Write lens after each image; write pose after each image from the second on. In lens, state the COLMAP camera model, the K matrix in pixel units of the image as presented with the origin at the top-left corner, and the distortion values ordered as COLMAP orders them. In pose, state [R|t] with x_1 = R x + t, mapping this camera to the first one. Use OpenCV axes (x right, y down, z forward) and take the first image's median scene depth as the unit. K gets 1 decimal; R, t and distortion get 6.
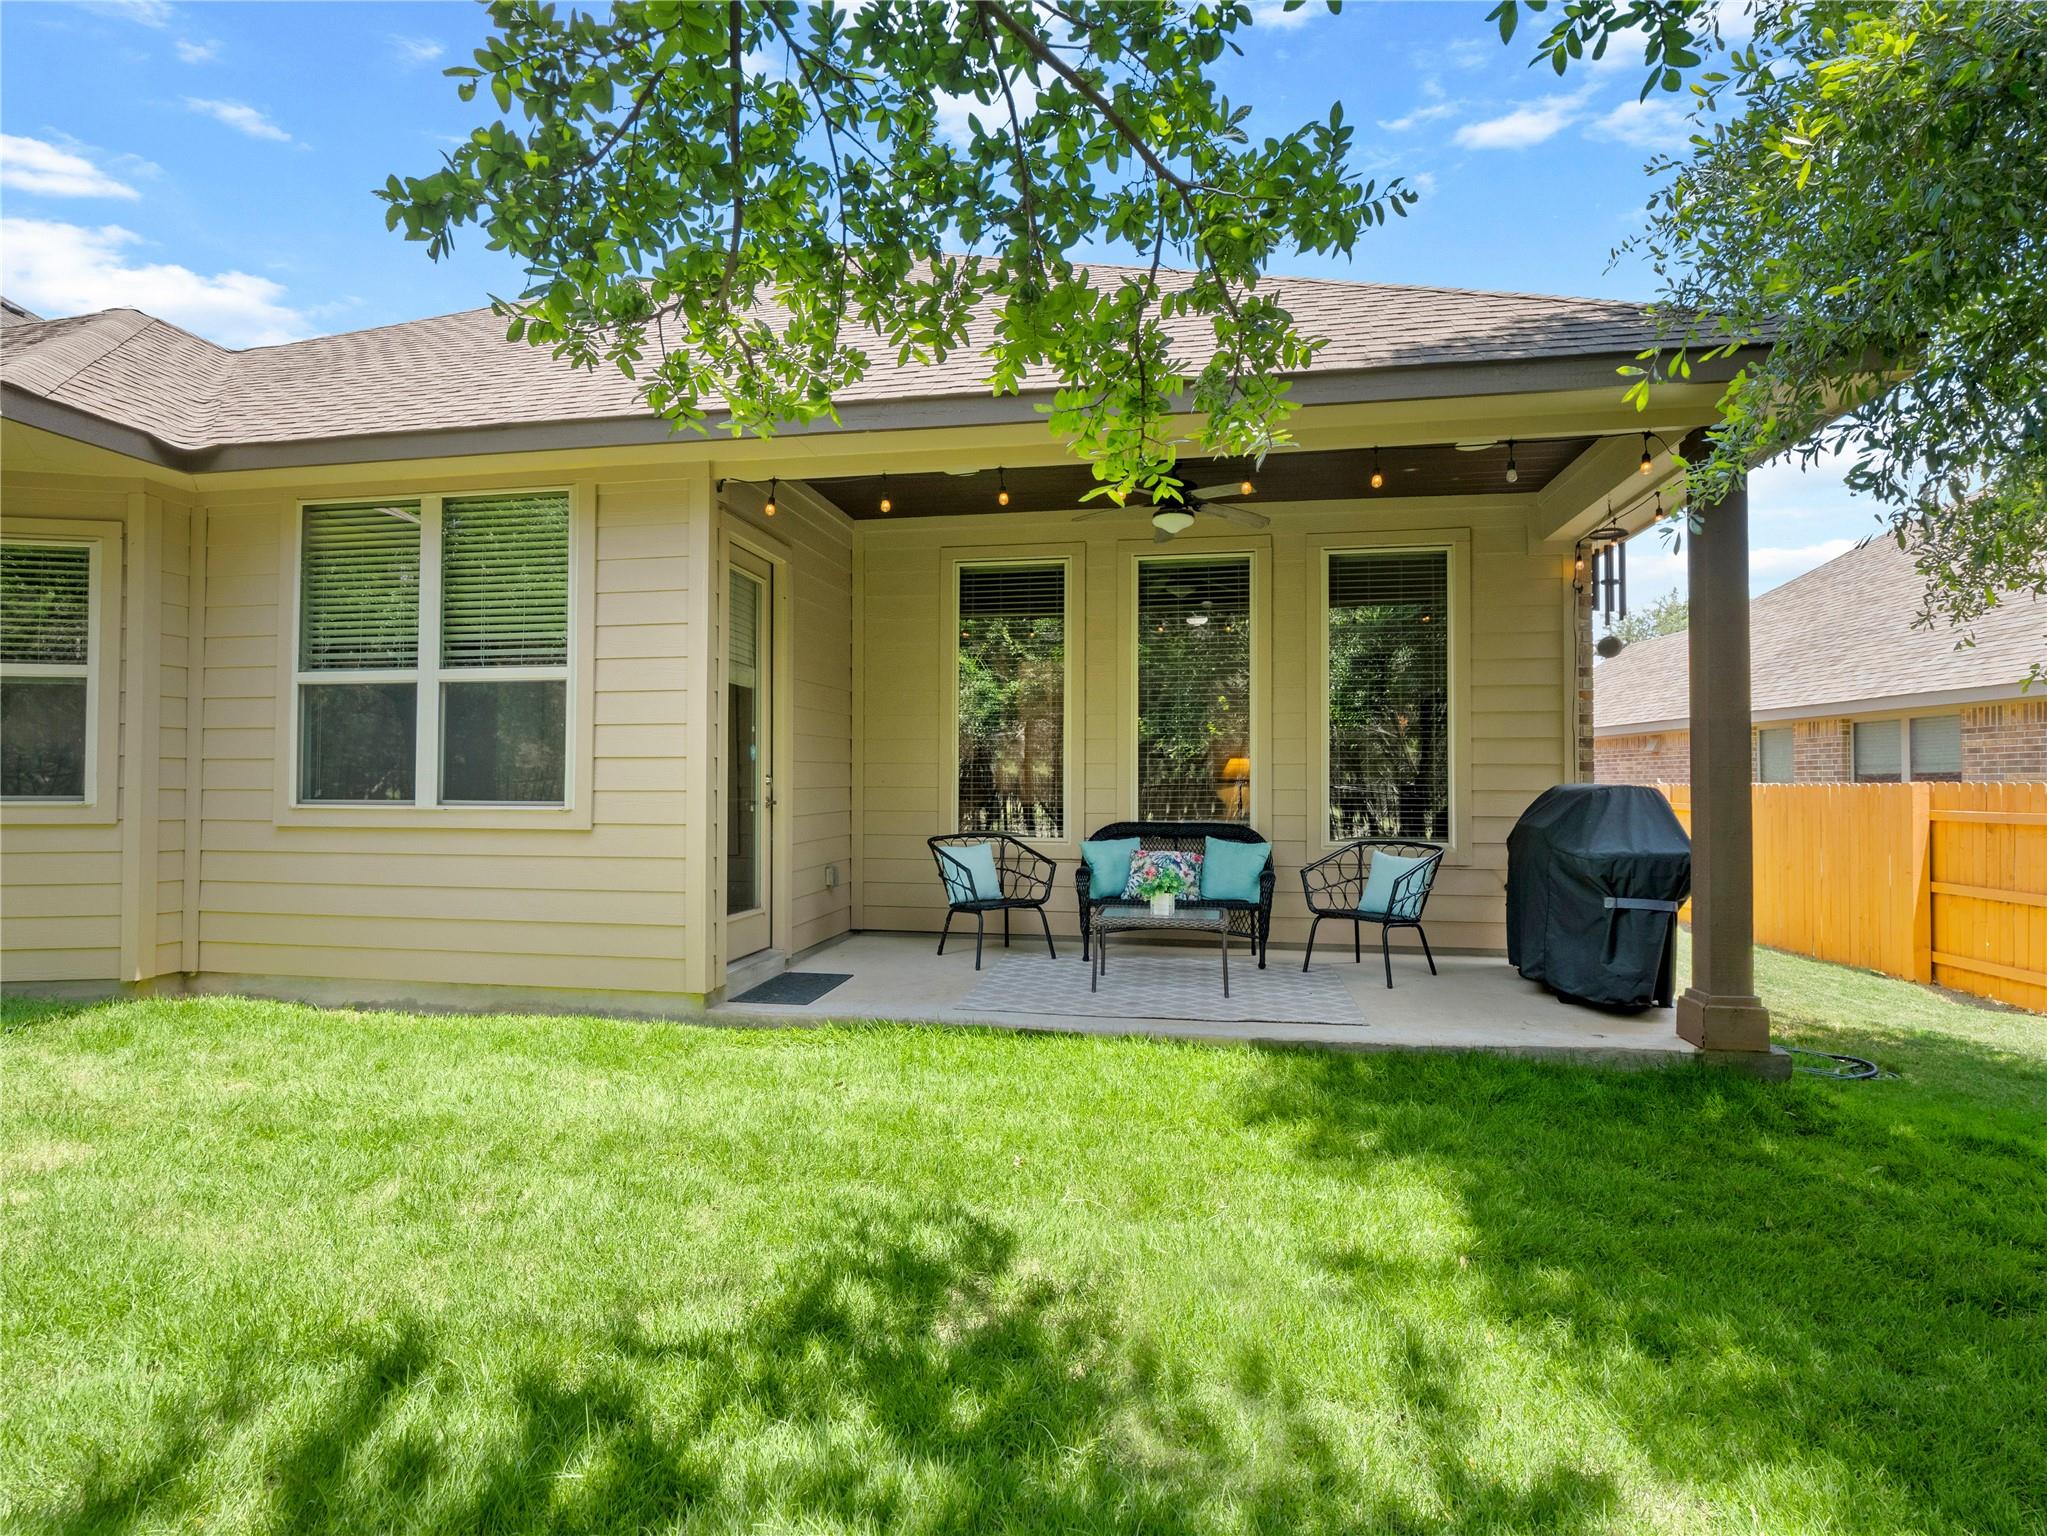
lens RADIAL K [[1029.5, 0, 1042.2], [0, 1029.5, 764.3], [0, 0, 1]] dist [-0.003437, -0.001424]
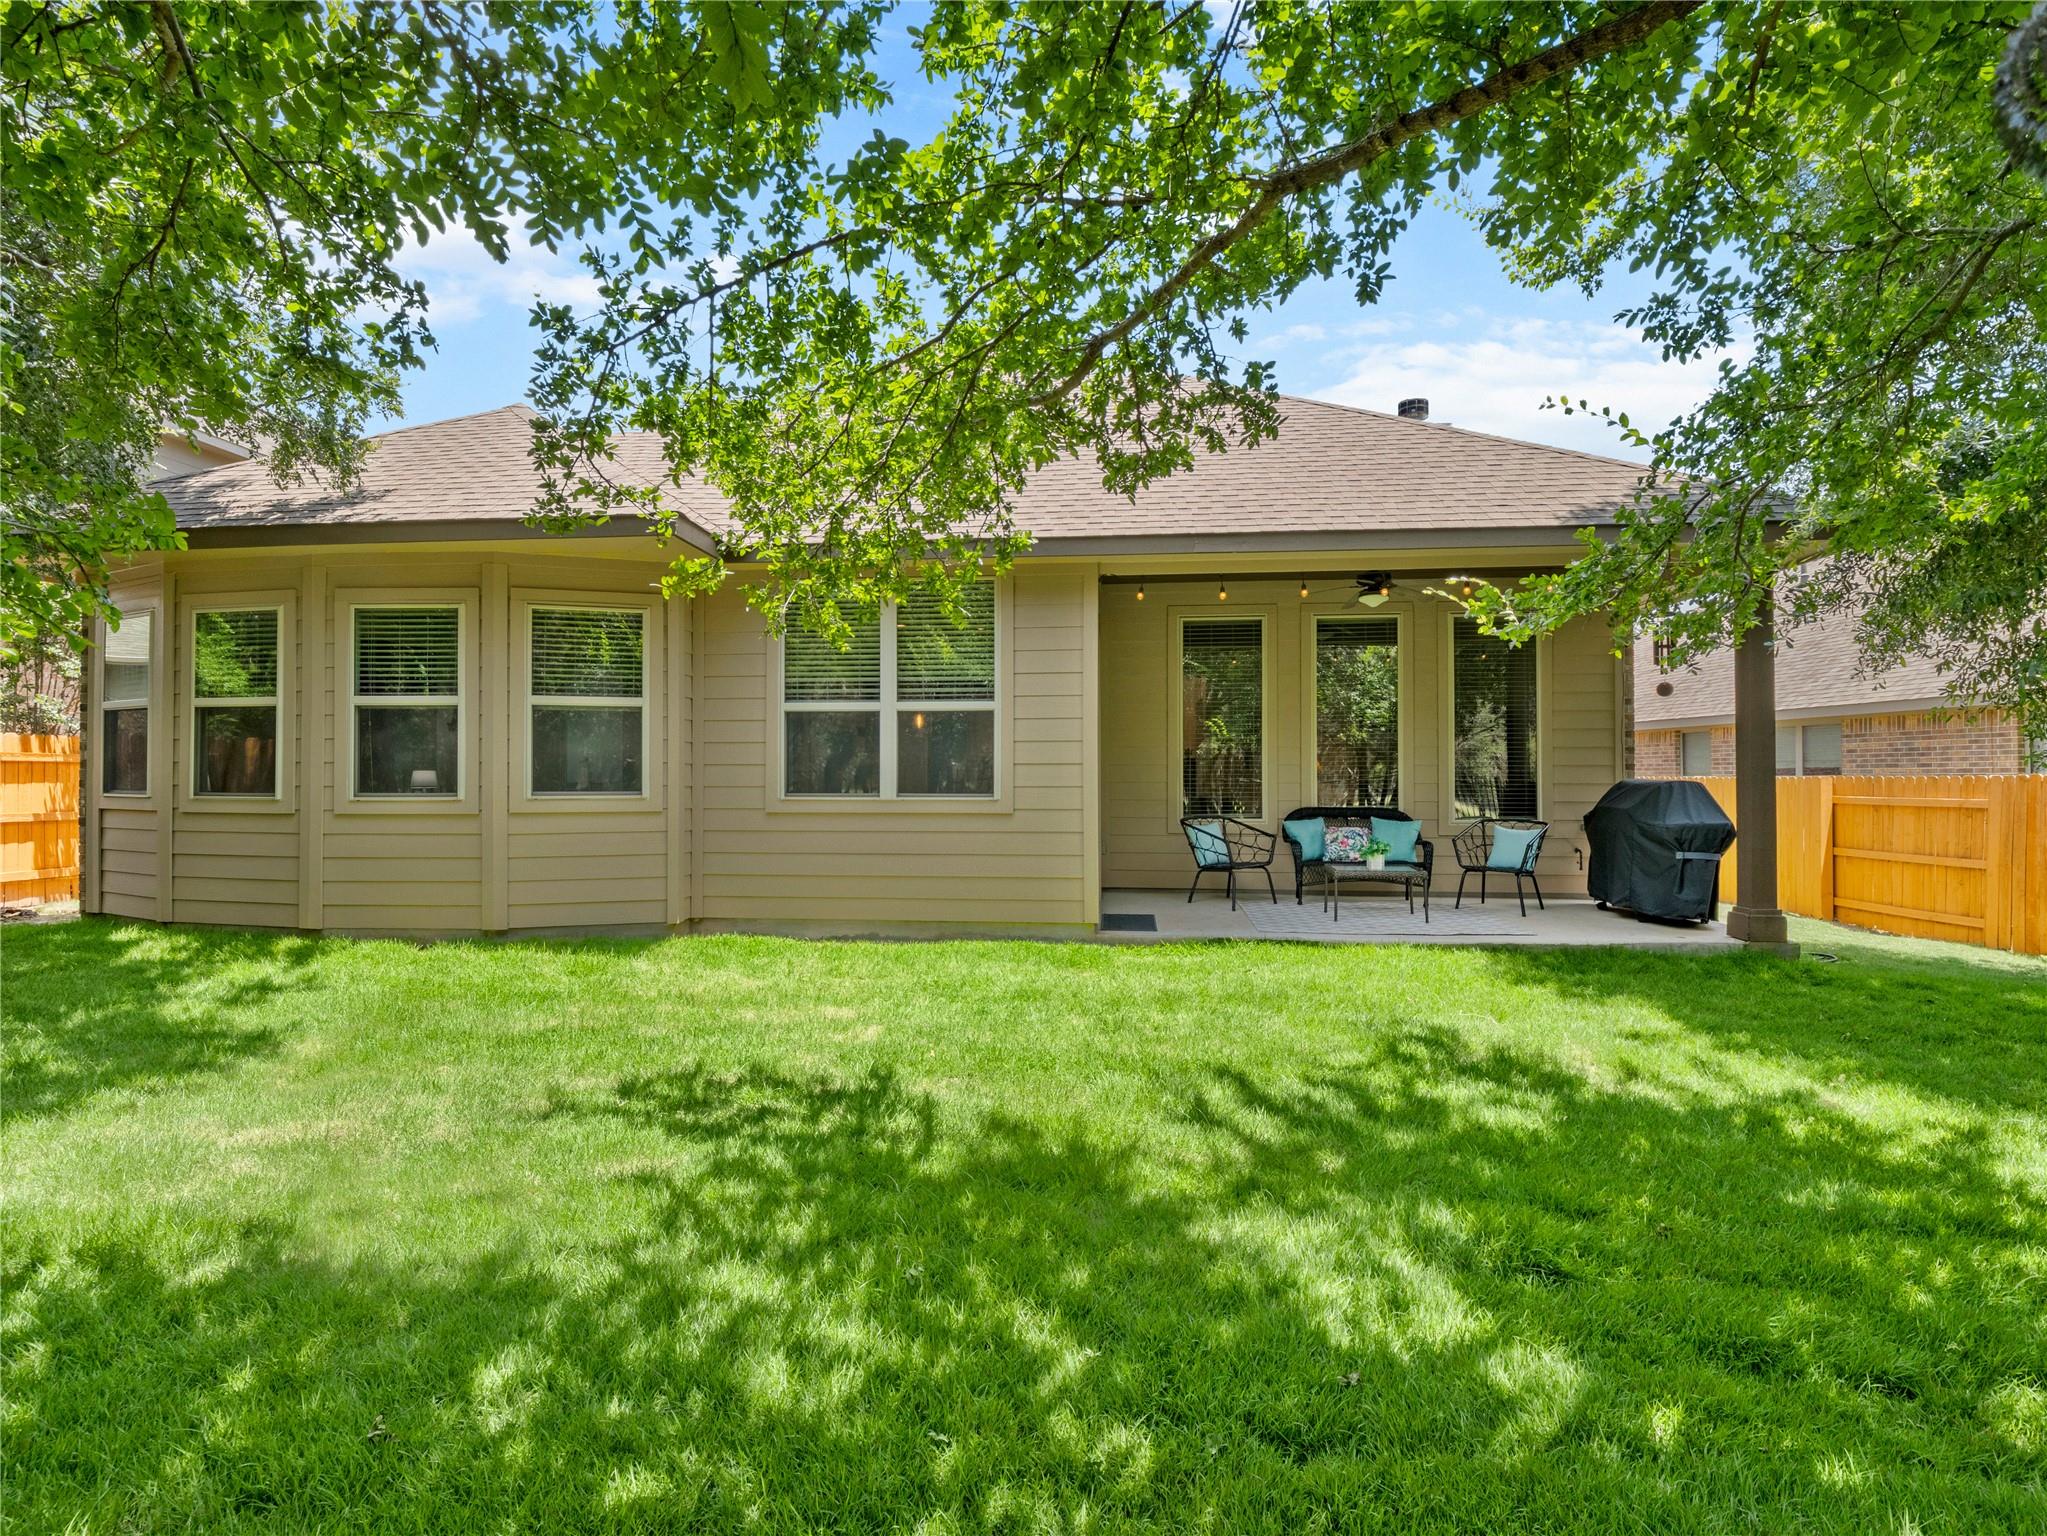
lens RADIAL K [[1016.7, 0, 1010.4], [0, 1016.7, 765.2], [0, 0, 1]] dist [-0.013363, -0.002427]
pose [[0.996778, -0.001631, 0.080189, -0.529698], [0.000801, 0.999946, 0.010385, -0.018288], [-0.080201, -0.010287, 0.996726, -0.406203]]
